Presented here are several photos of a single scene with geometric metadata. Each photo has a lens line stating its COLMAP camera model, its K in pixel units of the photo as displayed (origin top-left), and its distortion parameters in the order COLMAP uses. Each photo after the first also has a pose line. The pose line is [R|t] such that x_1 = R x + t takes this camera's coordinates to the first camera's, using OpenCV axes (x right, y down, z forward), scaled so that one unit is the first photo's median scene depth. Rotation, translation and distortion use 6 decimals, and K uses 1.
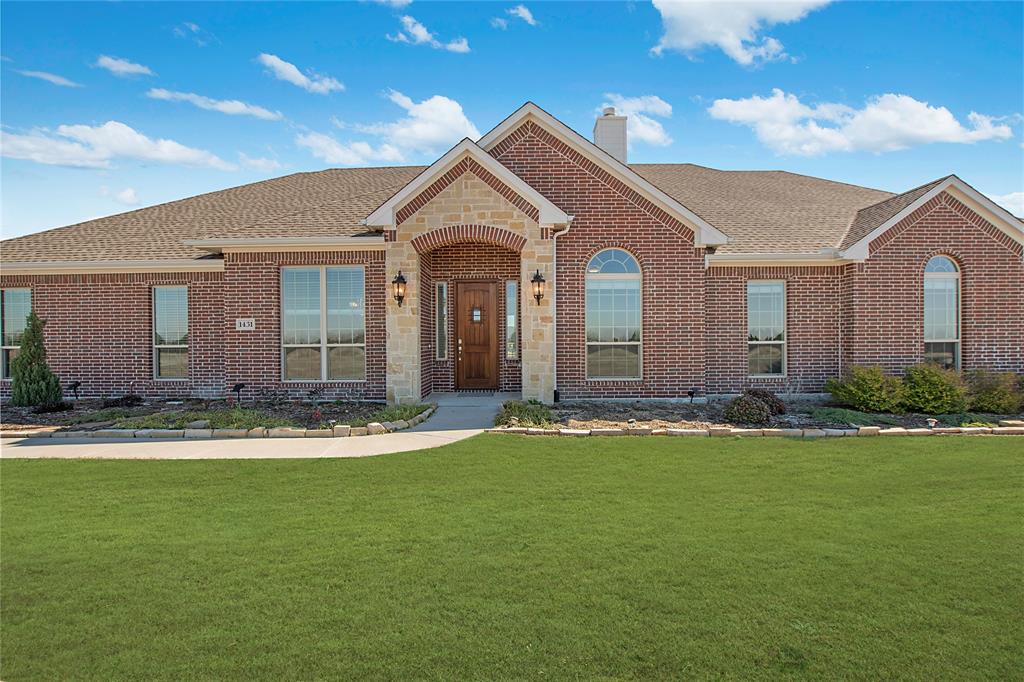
lens RADIAL K [[450.5, 0, 512.0], [0, 450.5, 341.0], [0, 0, 1]] dist [-0.028705, 0.000706]
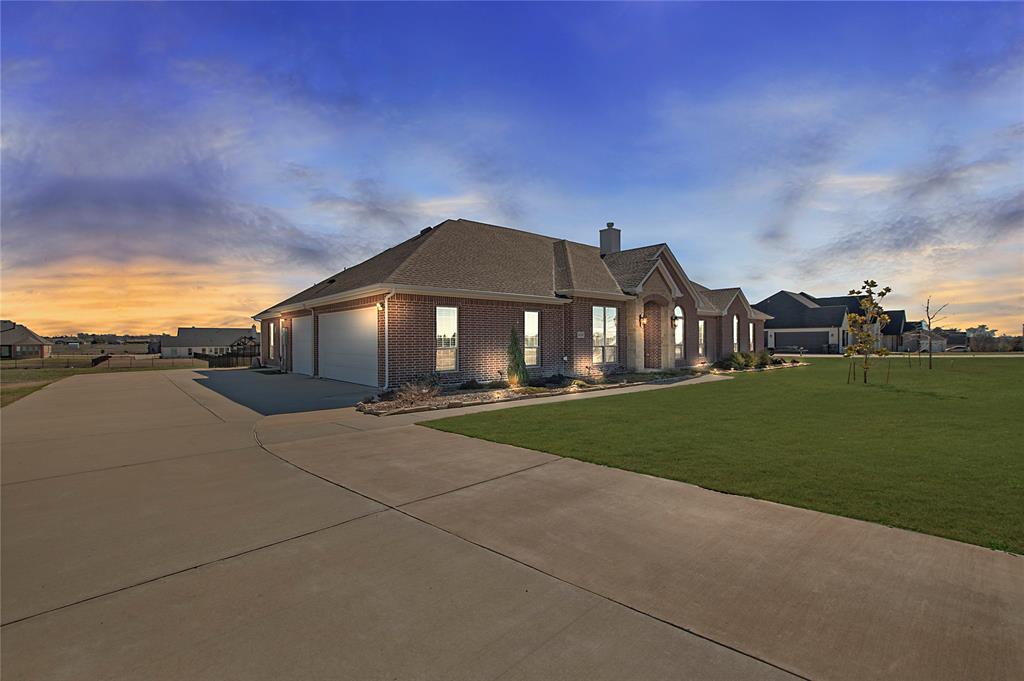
lens RADIAL K [[450.5, 0, 512.0], [0, 450.5, 340.5], [0, 0, 1]] dist [-0.028705, 0.000706]
pose [[0.761524, 0.002476, 0.648132, -2.000321], [-0.002788, 0.999996, -0.000545, -0.000687], [-0.648131, -0.001392, 0.761528, -0.322850]]
